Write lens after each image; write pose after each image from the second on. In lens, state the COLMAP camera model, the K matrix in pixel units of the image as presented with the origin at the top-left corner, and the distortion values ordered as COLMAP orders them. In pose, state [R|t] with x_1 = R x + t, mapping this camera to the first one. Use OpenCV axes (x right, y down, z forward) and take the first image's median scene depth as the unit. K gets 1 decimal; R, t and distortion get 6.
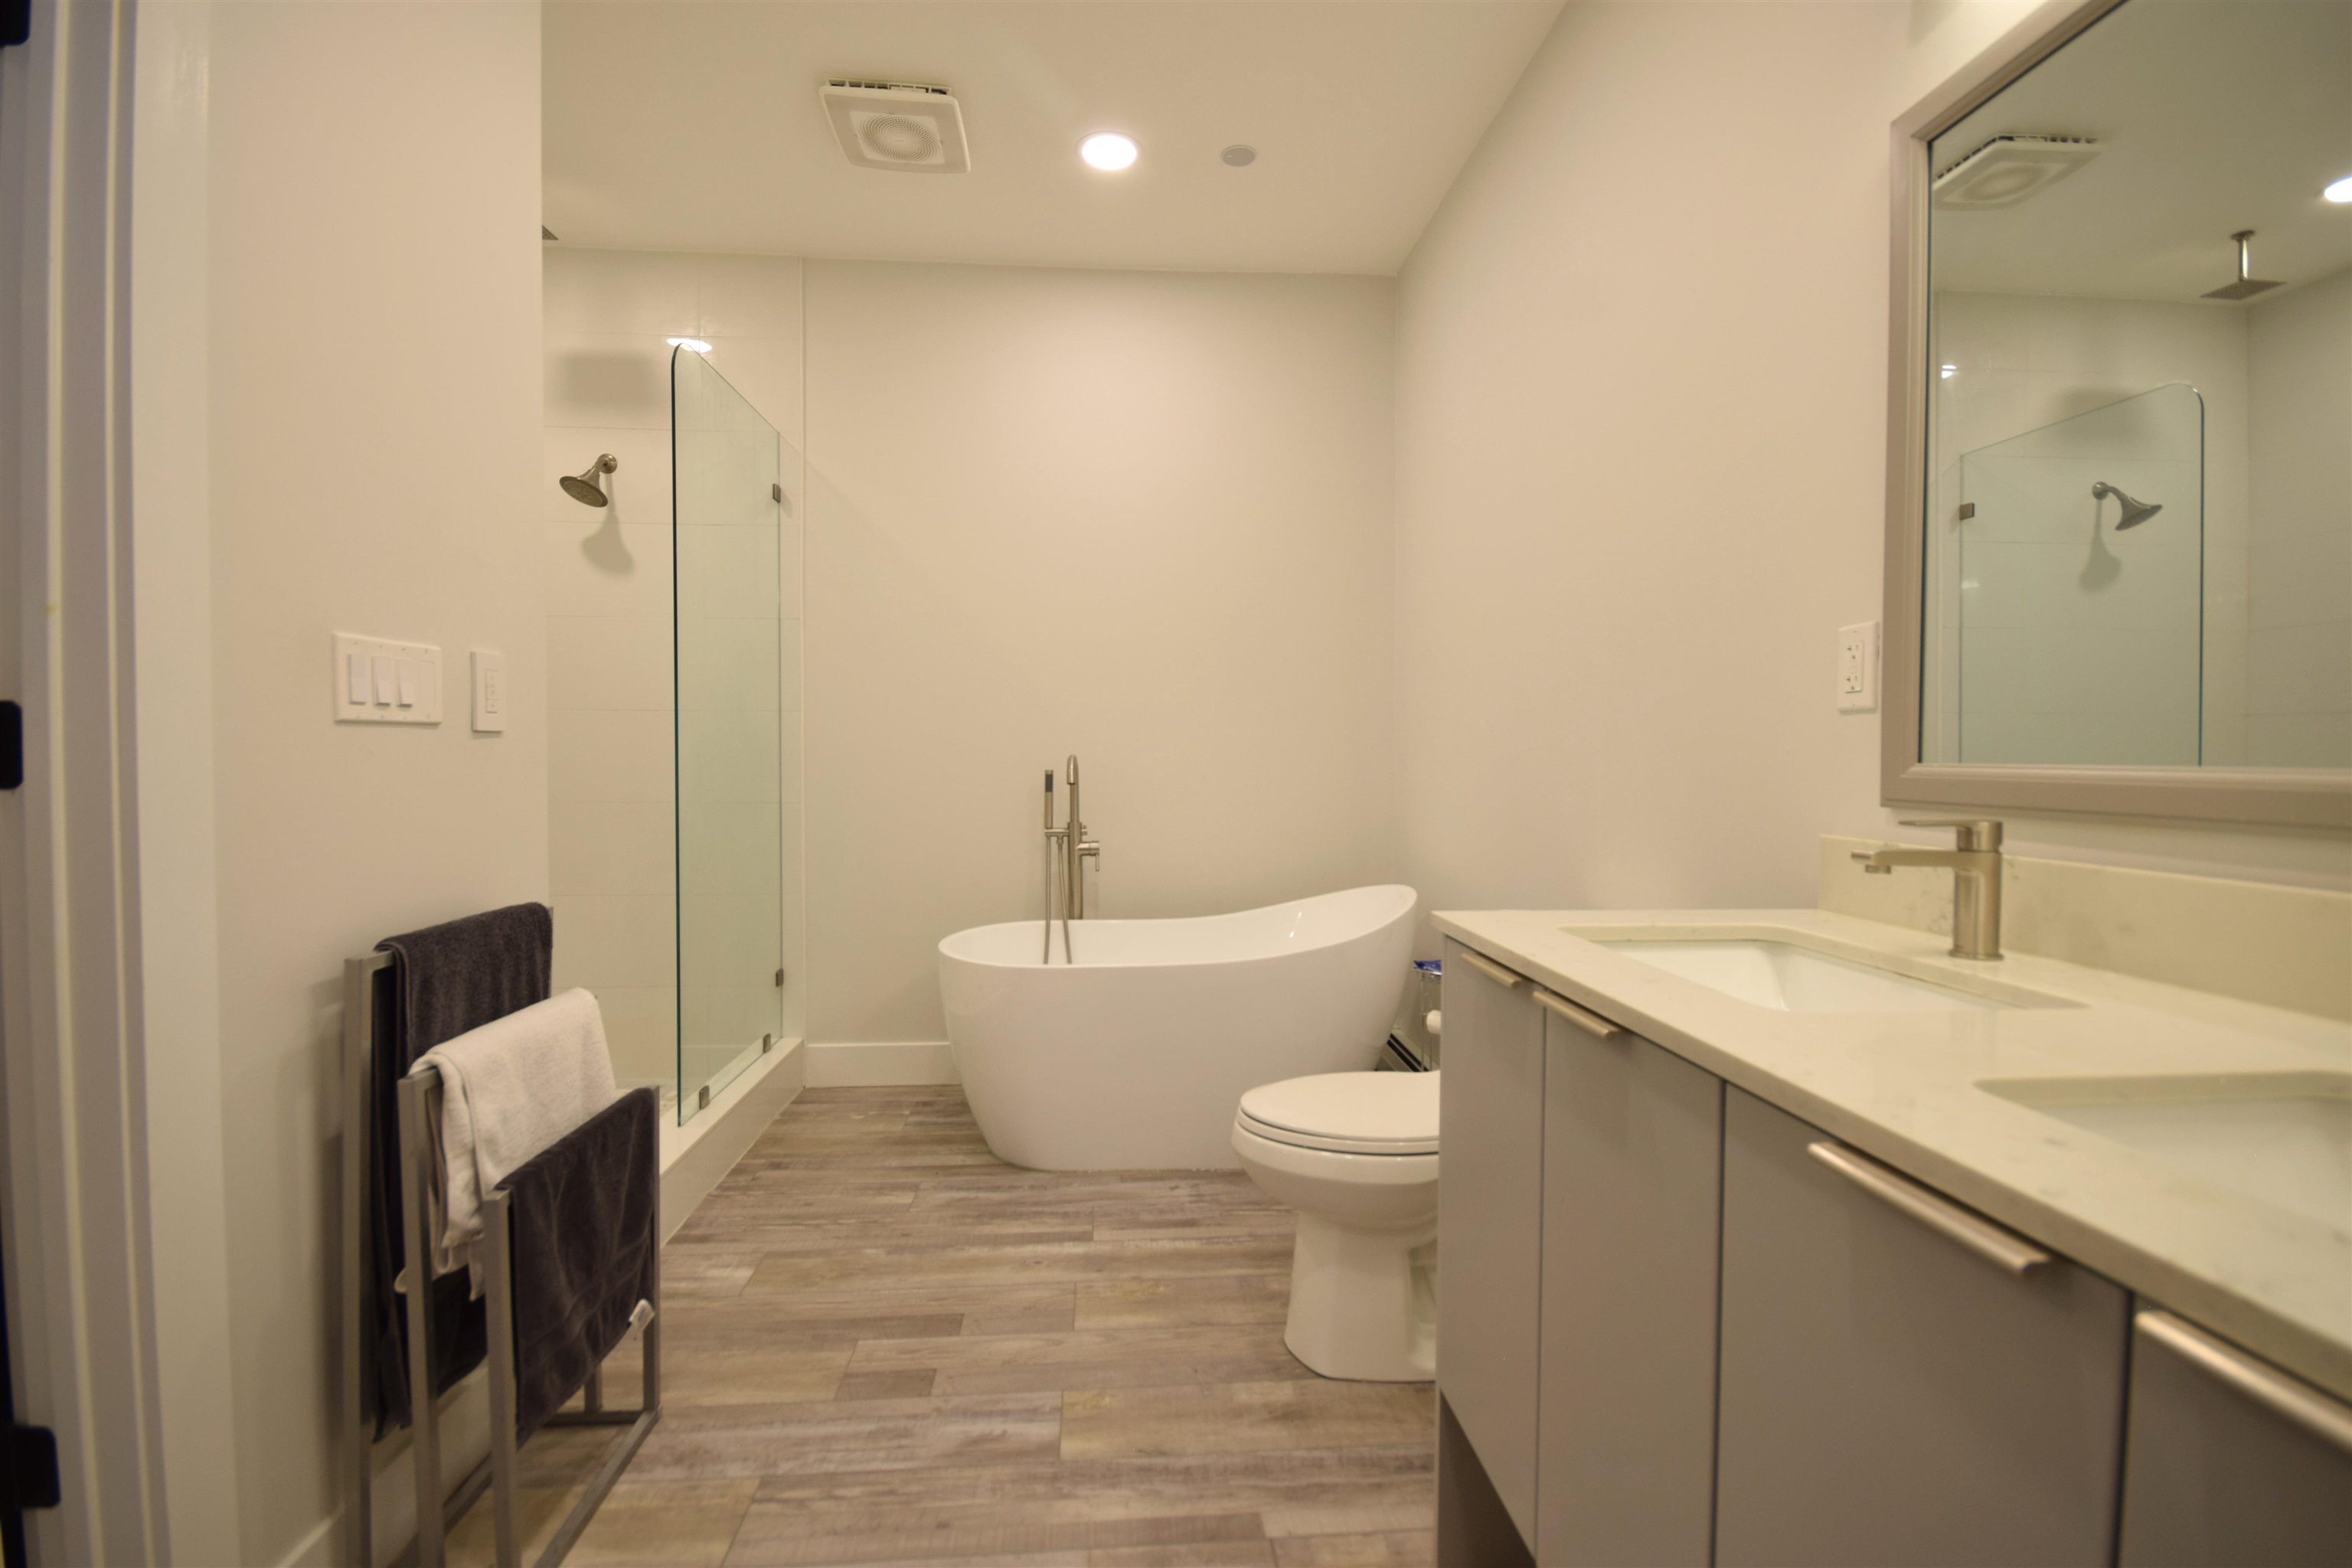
lens RADIAL K [[1034.6, 0, 1175.3], [0, 1034.6, 766.1], [0, 0, 1]] dist [-0.013038, -0.006324]
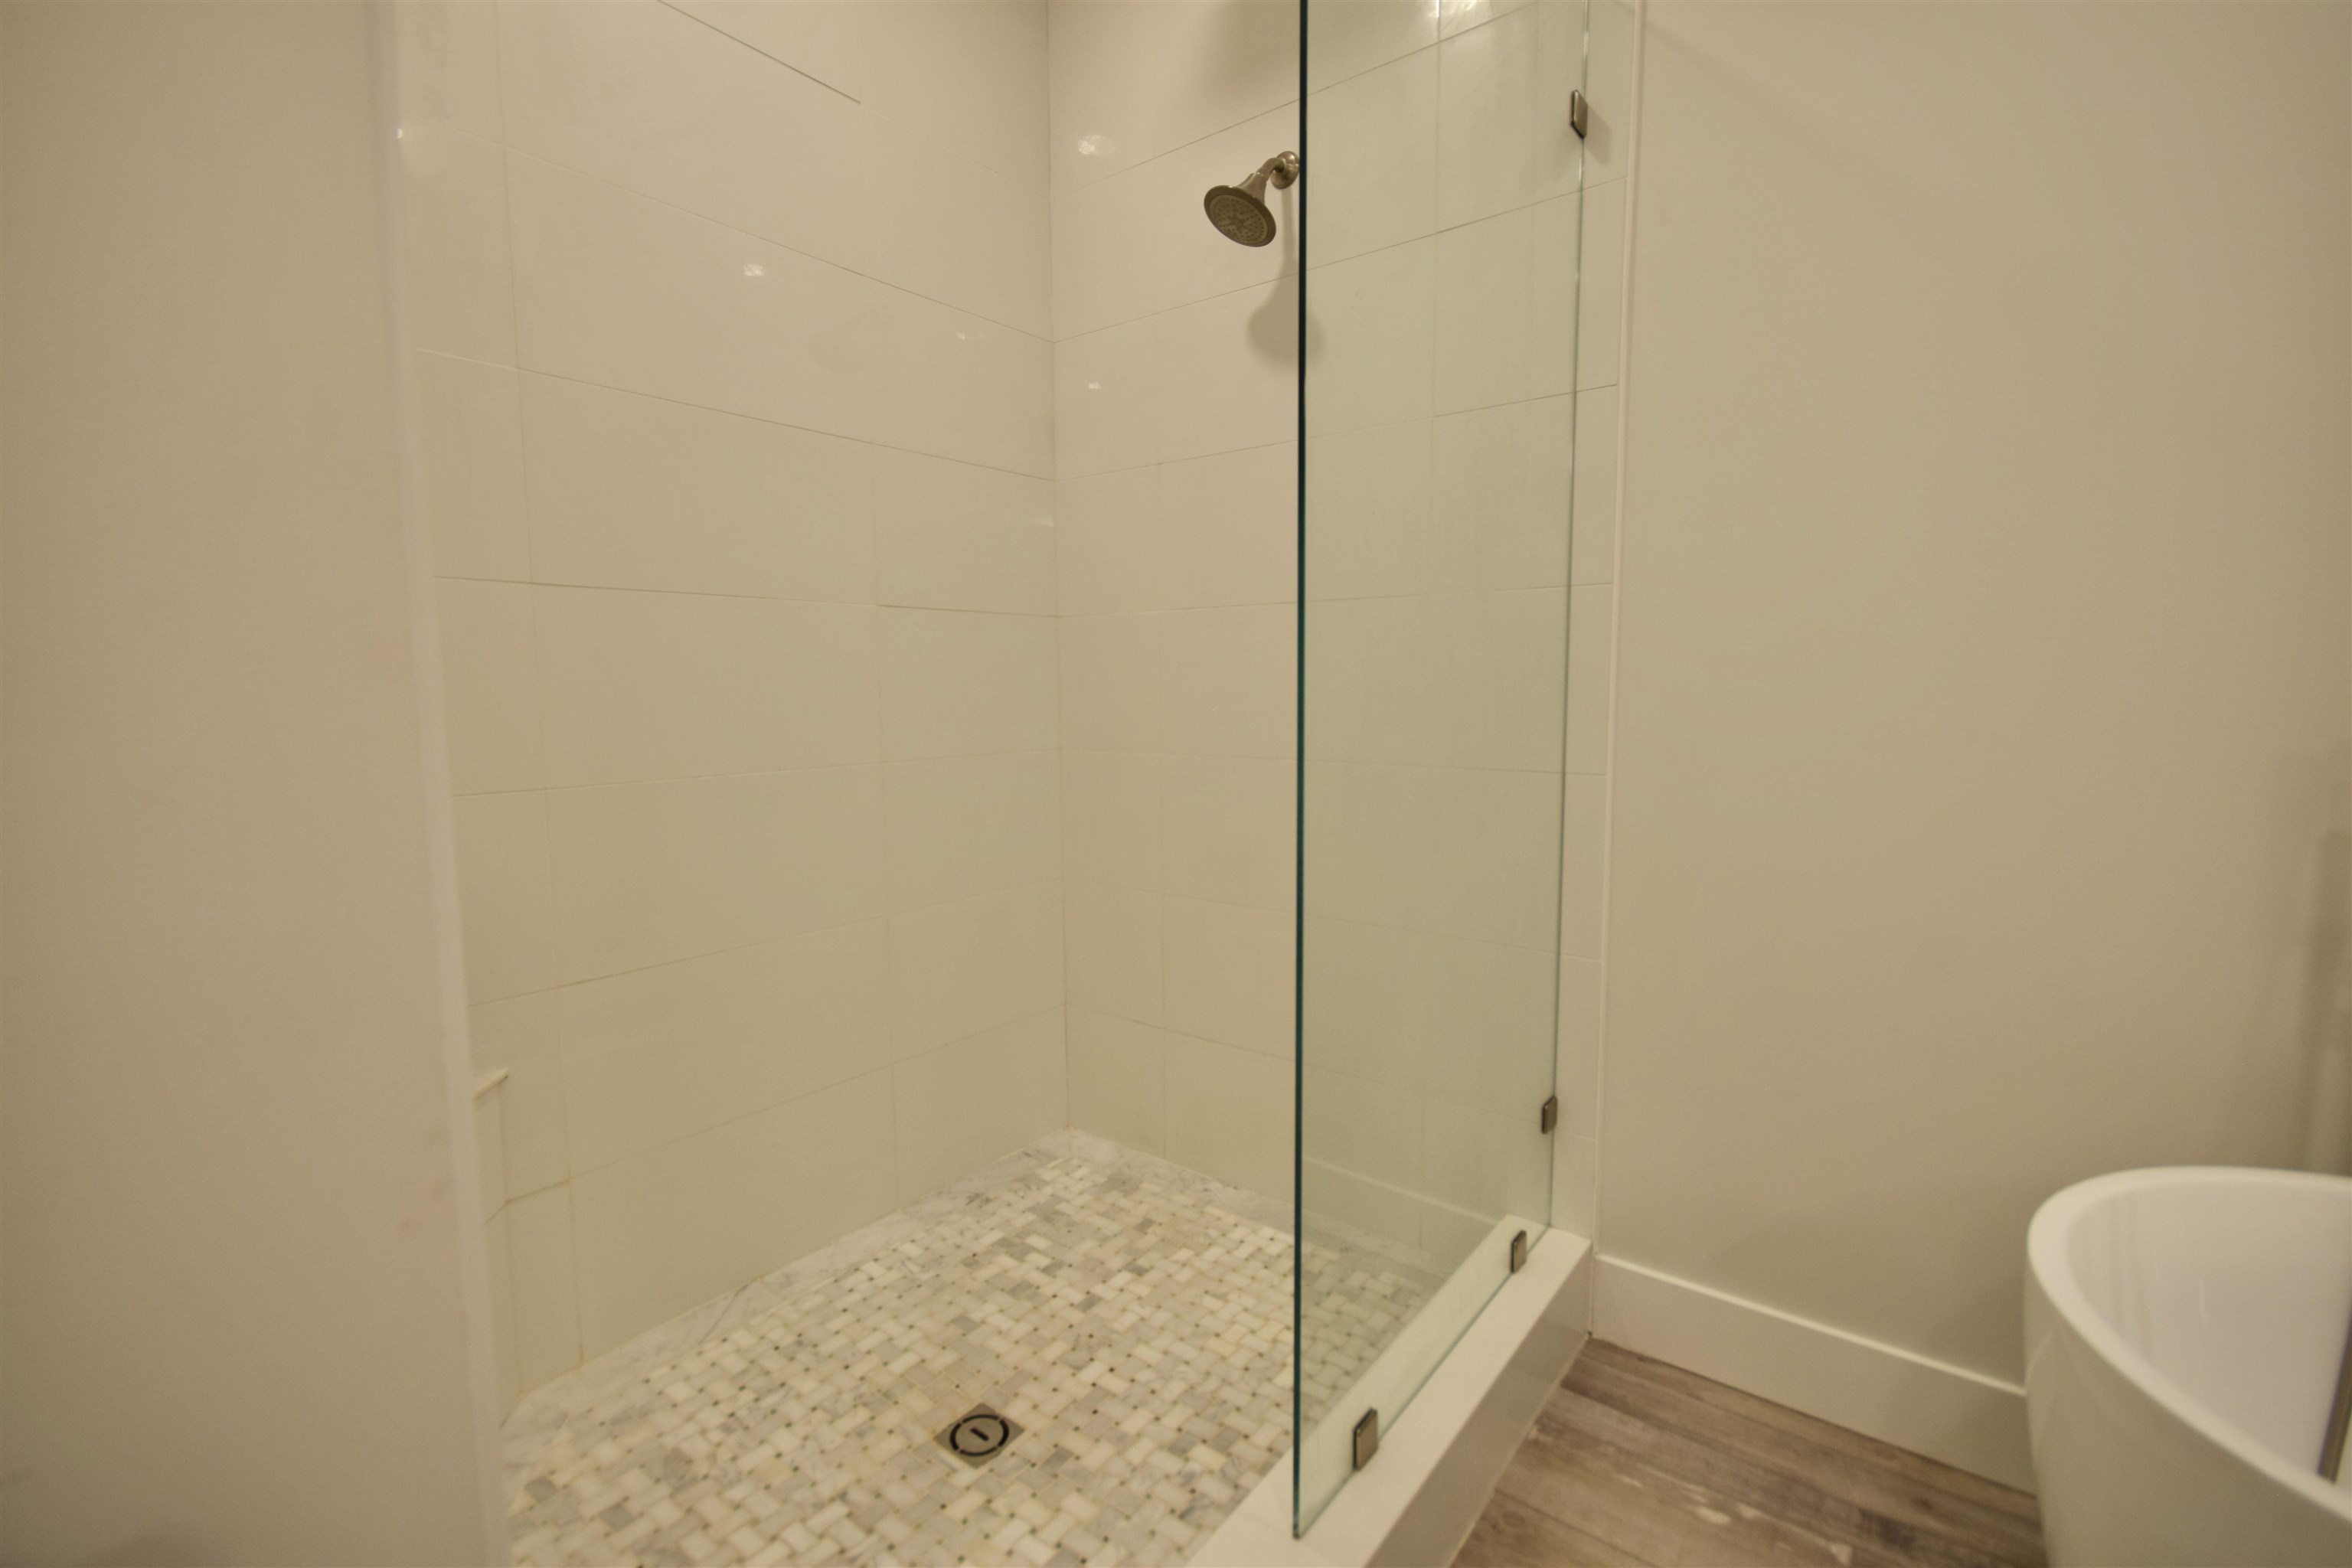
lens RADIAL K [[1034.6, 0, 1163.7], [0, 1034.6, 772.2], [0, 0, 1]] dist [-0.013038, -0.006324]
pose [[0.740441, 0.062687, -0.669192, -0.230239], [-0.002877, 0.995928, 0.090111, -0.004526], [0.672115, -0.064796, 0.737606, 0.599701]]
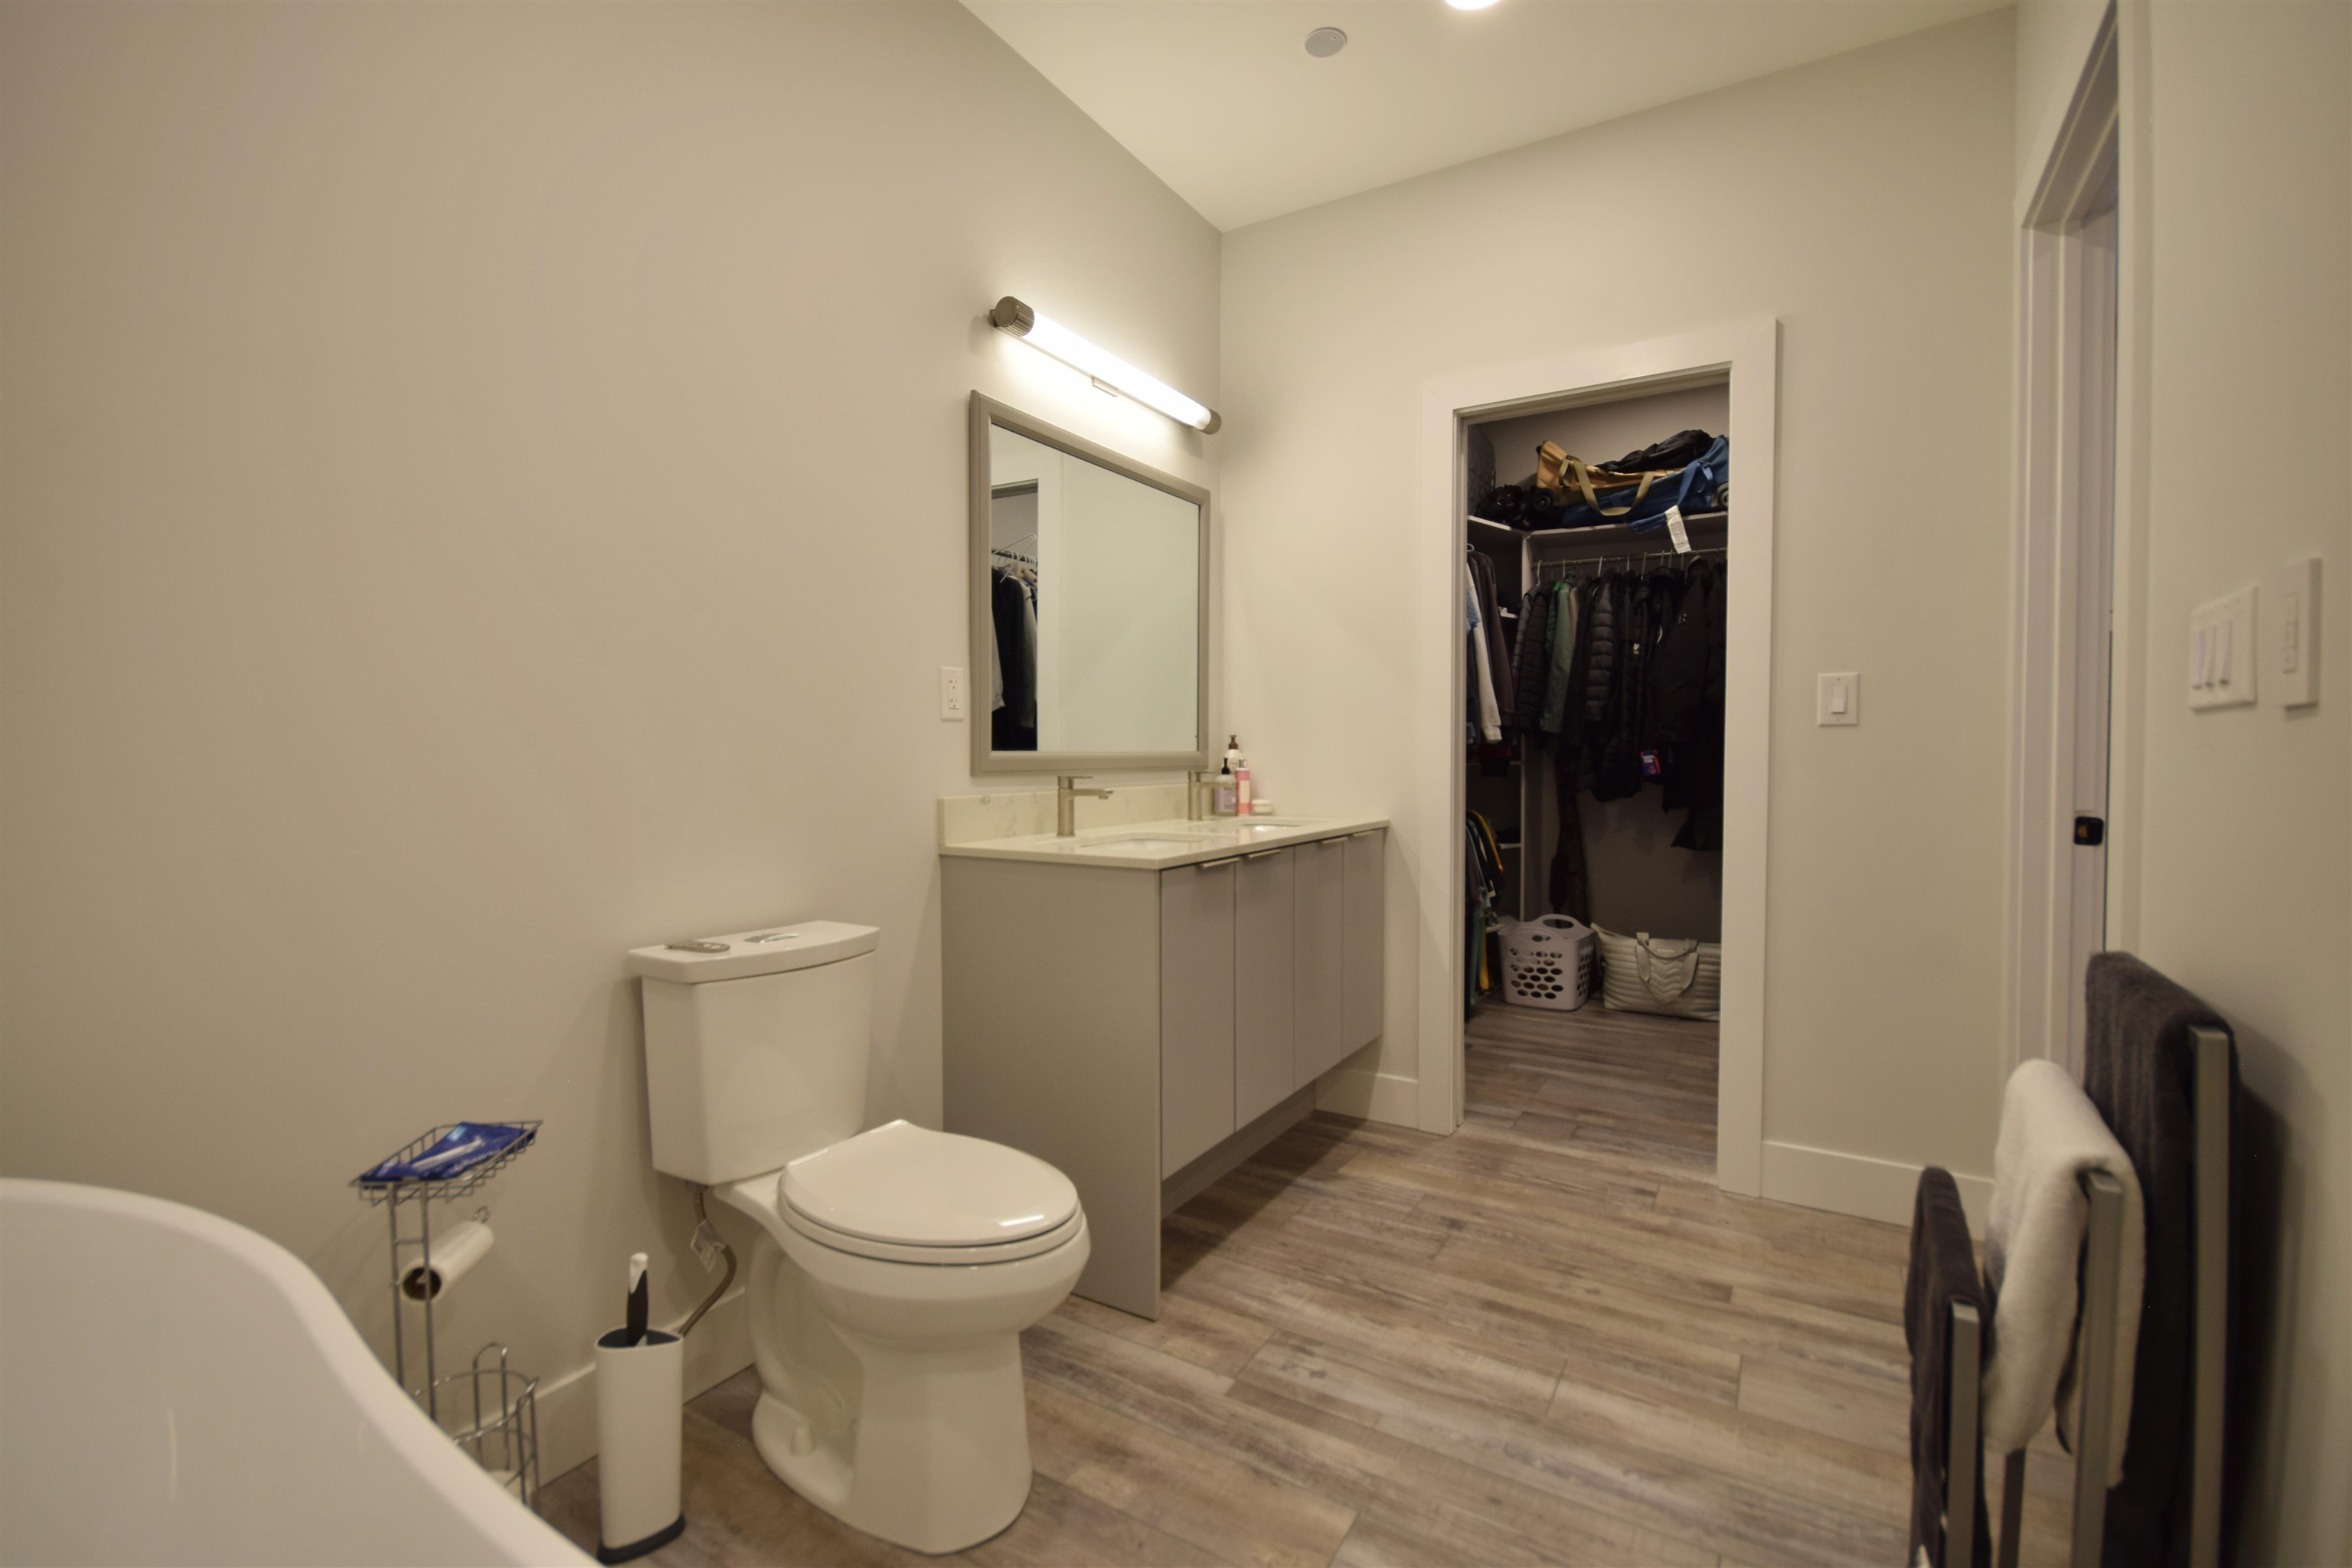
lens RADIAL K [[1034.6, 0, 1170.5], [0, 1034.6, 782.5], [0, 0, 1]] dist [-0.013038, -0.006324]
pose [[-0.815159, -0.016478, 0.579003, -0.448422], [0.008167, 0.999169, 0.039933, -0.013932], [-0.579179, 0.037281, -0.814347, 1.644746]]
